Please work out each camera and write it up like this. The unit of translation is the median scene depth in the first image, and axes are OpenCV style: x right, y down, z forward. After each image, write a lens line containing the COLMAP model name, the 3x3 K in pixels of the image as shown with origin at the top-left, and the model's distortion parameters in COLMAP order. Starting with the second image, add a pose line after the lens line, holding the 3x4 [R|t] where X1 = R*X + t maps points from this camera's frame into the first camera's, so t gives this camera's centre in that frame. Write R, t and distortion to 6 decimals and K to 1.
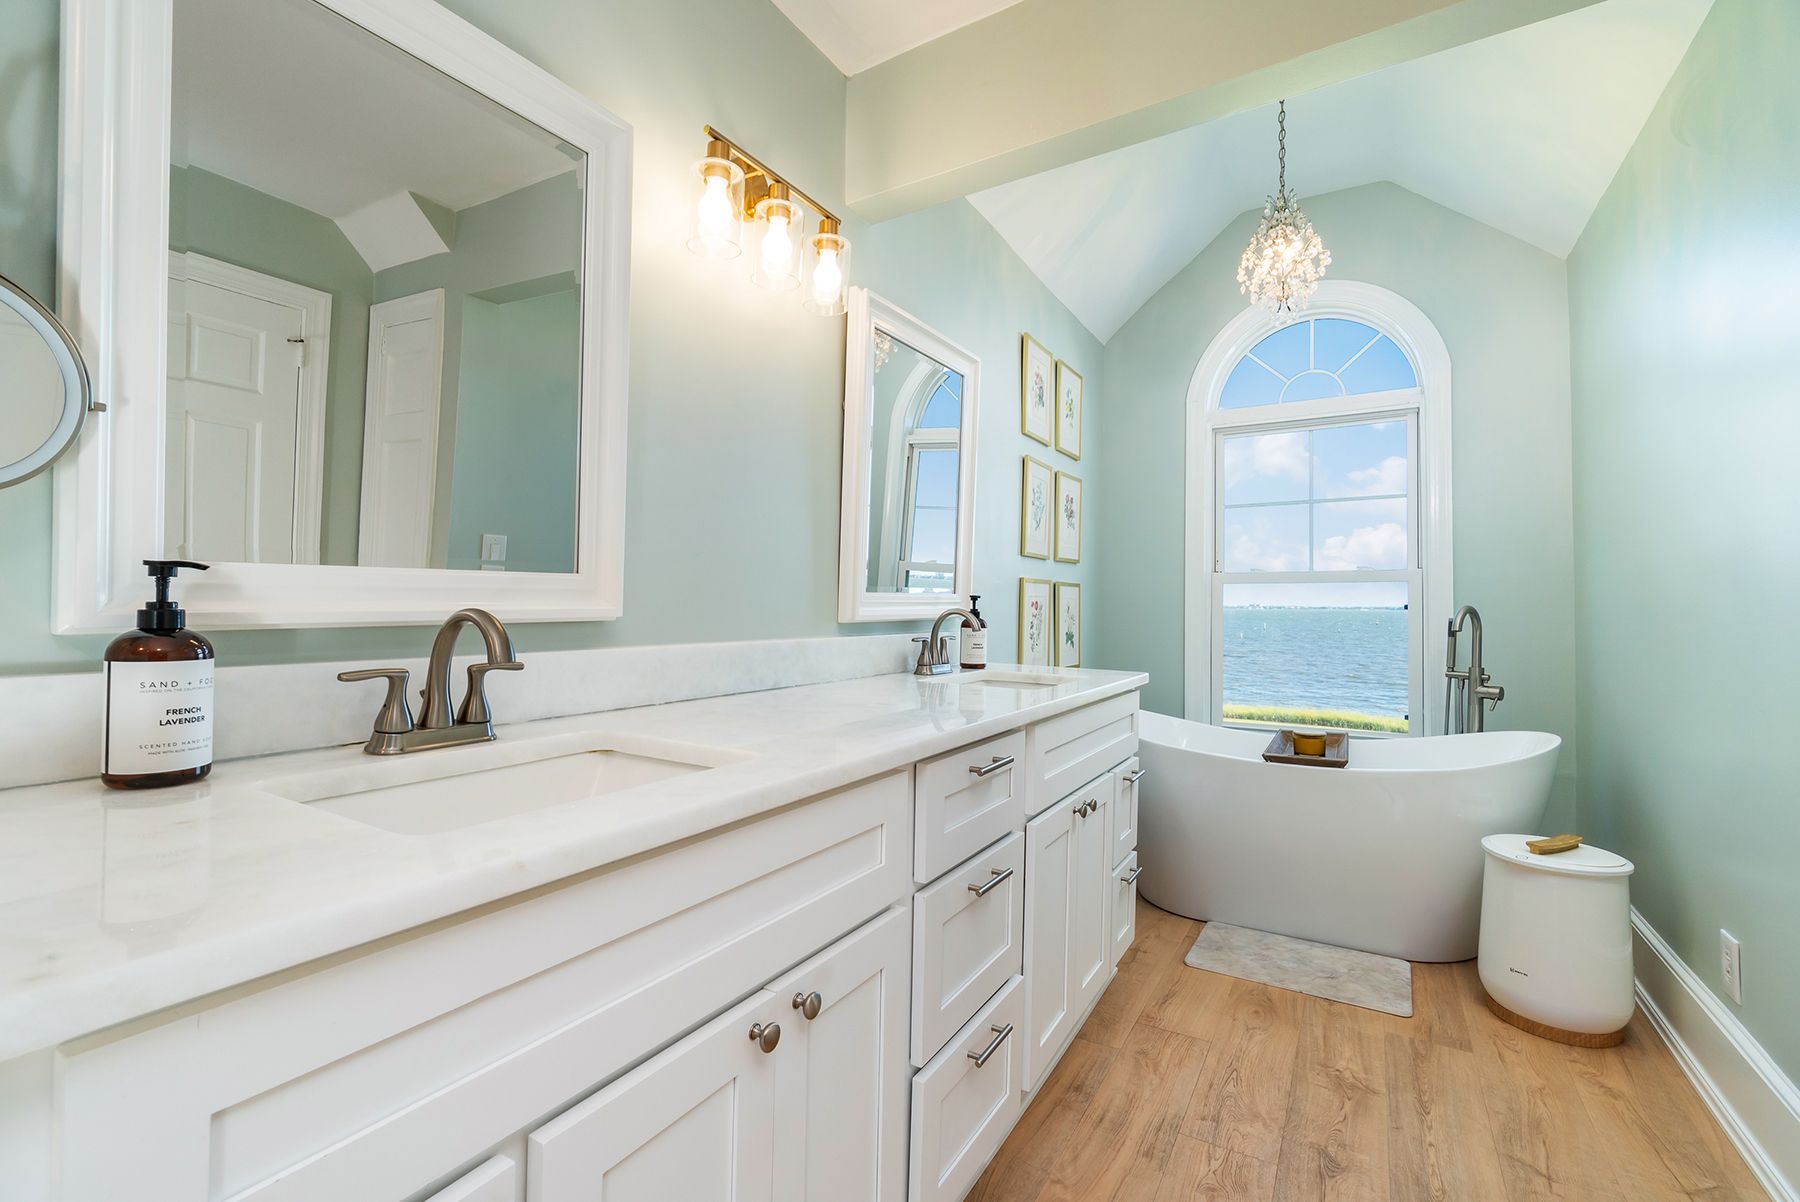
lens RADIAL K [[798.8, 0, 900.0], [0, 798.8, 601.0], [0, 0, 1]] dist [-0.001379, 0.000261]
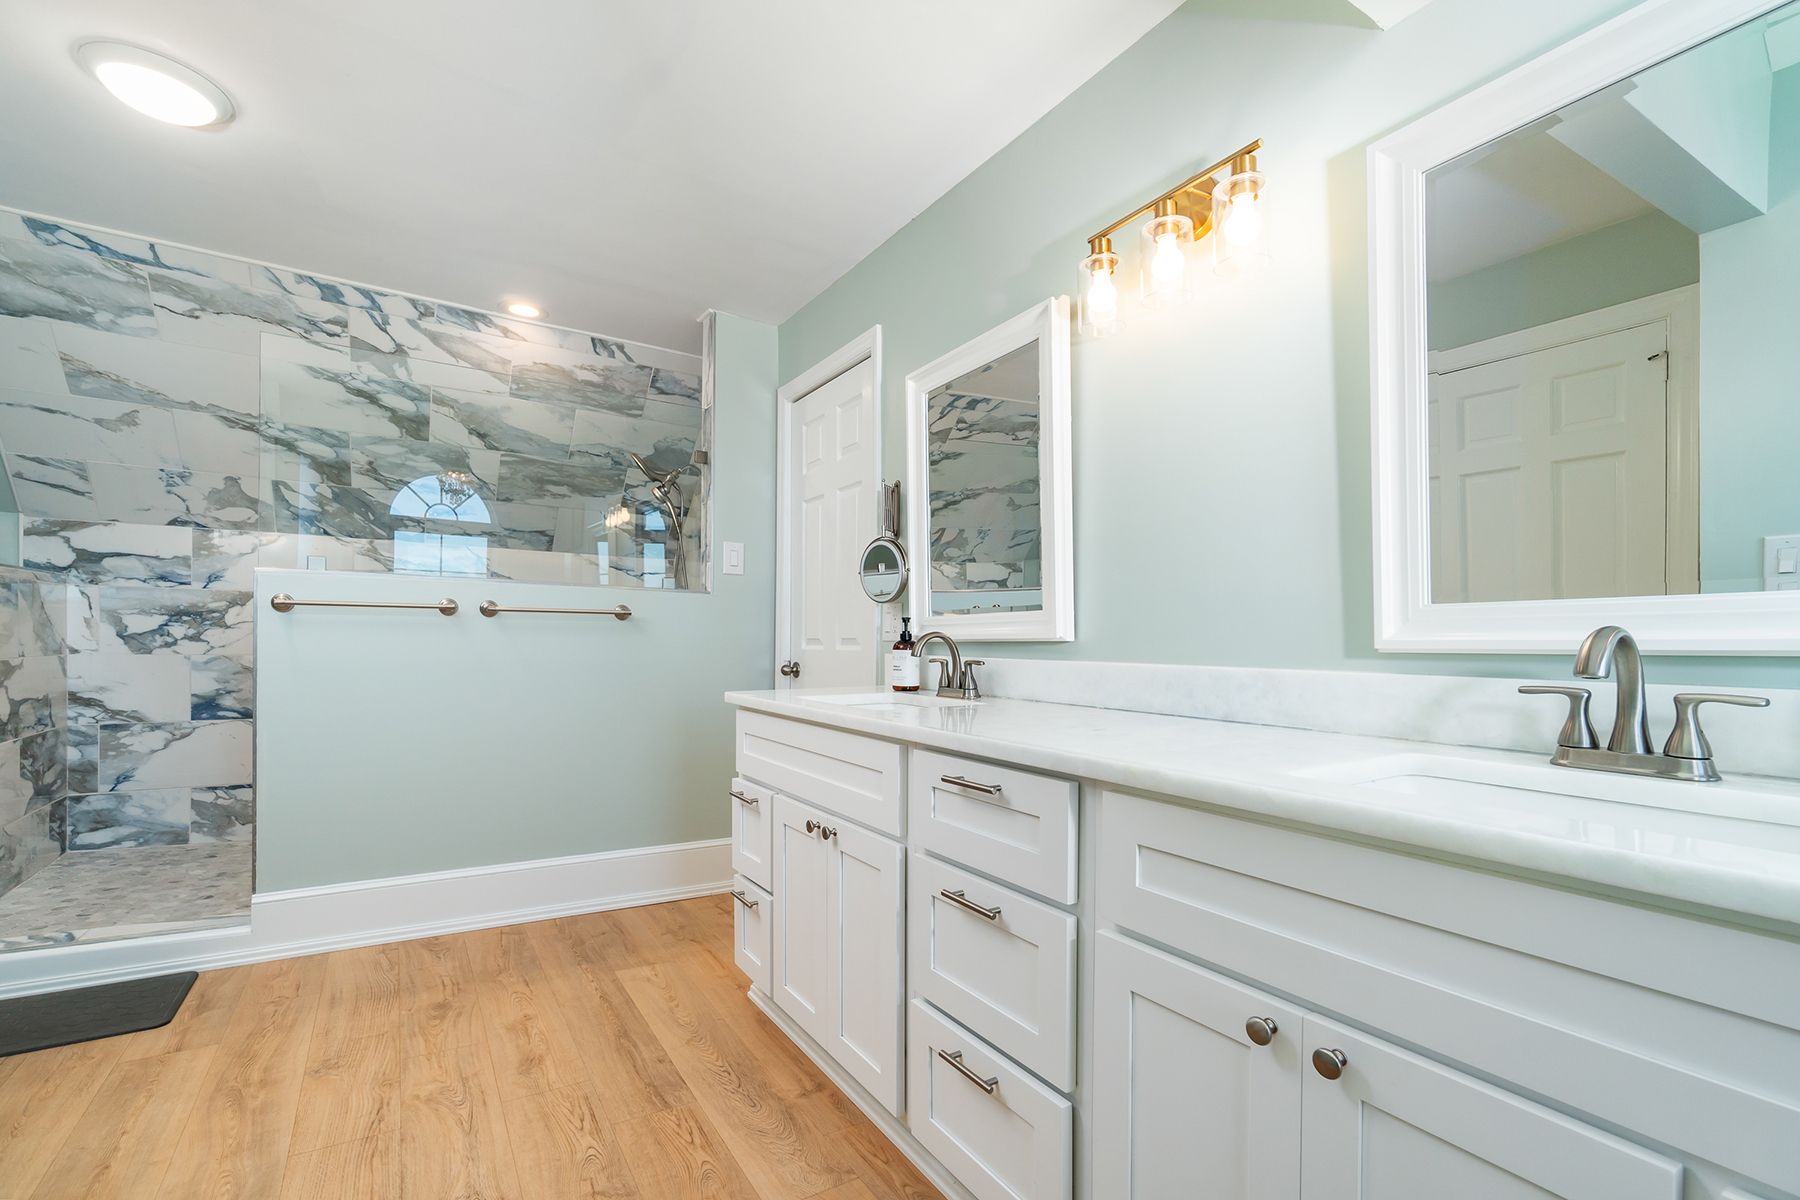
lens RADIAL K [[798.8, 0, 900.0], [0, 798.8, 600.0], [0, 0, 1]] dist [-0.001379, 0.000261]
pose [[-0.442603, -0.016230, -0.896571, 0.550659], [0.023991, 0.999264, -0.029932, -0.008042], [0.896397, -0.034757, -0.441888, 0.684178]]
